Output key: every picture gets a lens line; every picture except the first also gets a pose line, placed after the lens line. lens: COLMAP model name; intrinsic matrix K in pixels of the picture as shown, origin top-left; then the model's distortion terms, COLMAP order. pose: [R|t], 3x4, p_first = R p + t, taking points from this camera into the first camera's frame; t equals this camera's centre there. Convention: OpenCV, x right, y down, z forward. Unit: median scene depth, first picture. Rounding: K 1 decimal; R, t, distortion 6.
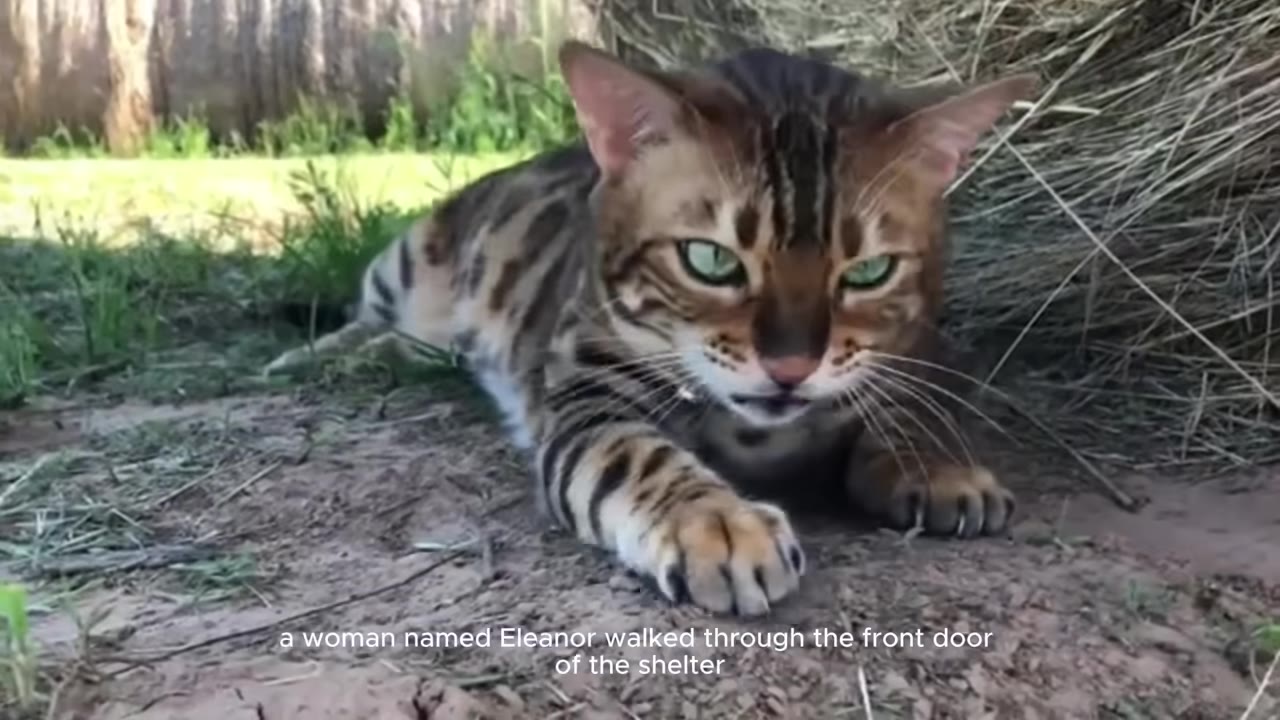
lens RADIAL K [[1133.5, 0, 640.2], [0, 1133.5, 338.7], [0, 0, 1]] dist [0.000194, 0.000358]
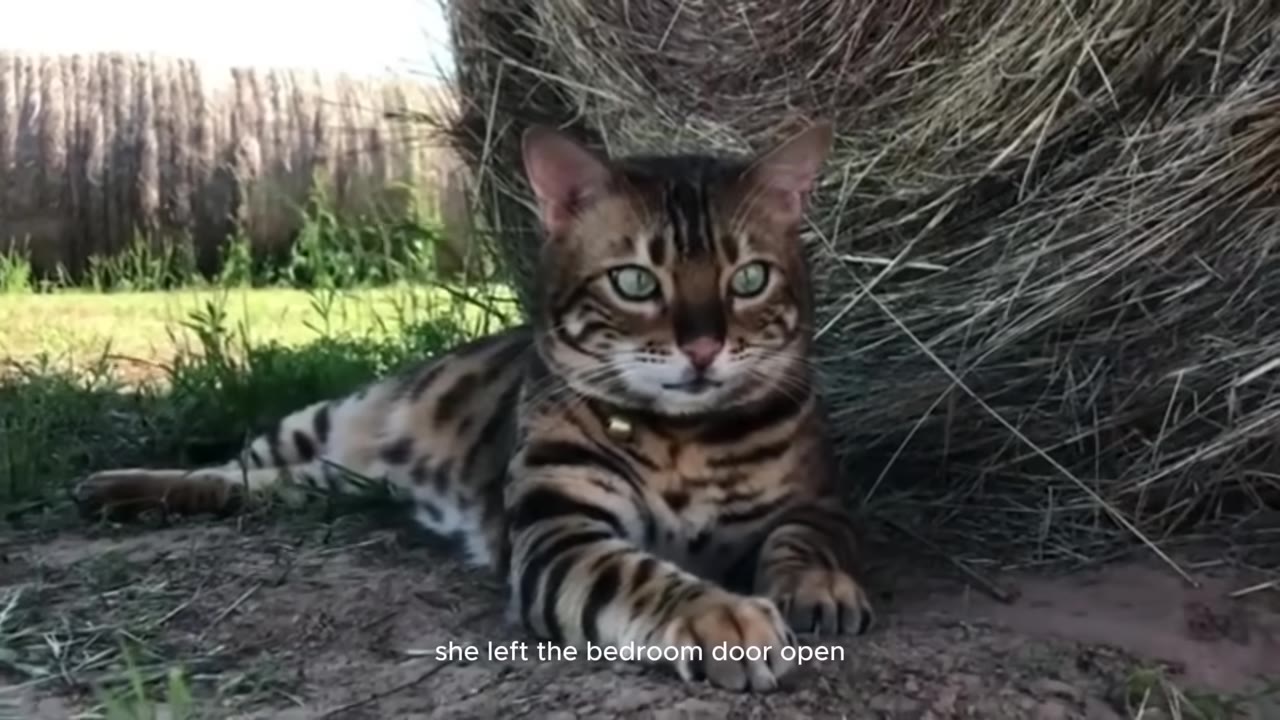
lens RADIAL K [[1133.5, 0, 640.2], [0, 1133.5, 338.7], [0, 0, 1]] dist [0.000194, 0.000358]
pose [[0.988546, 0.002907, 0.150894, -0.100832], [0.015135, 0.992865, -0.118280, 0.007910], [-0.150161, 0.119208, 0.981448, -0.116096]]
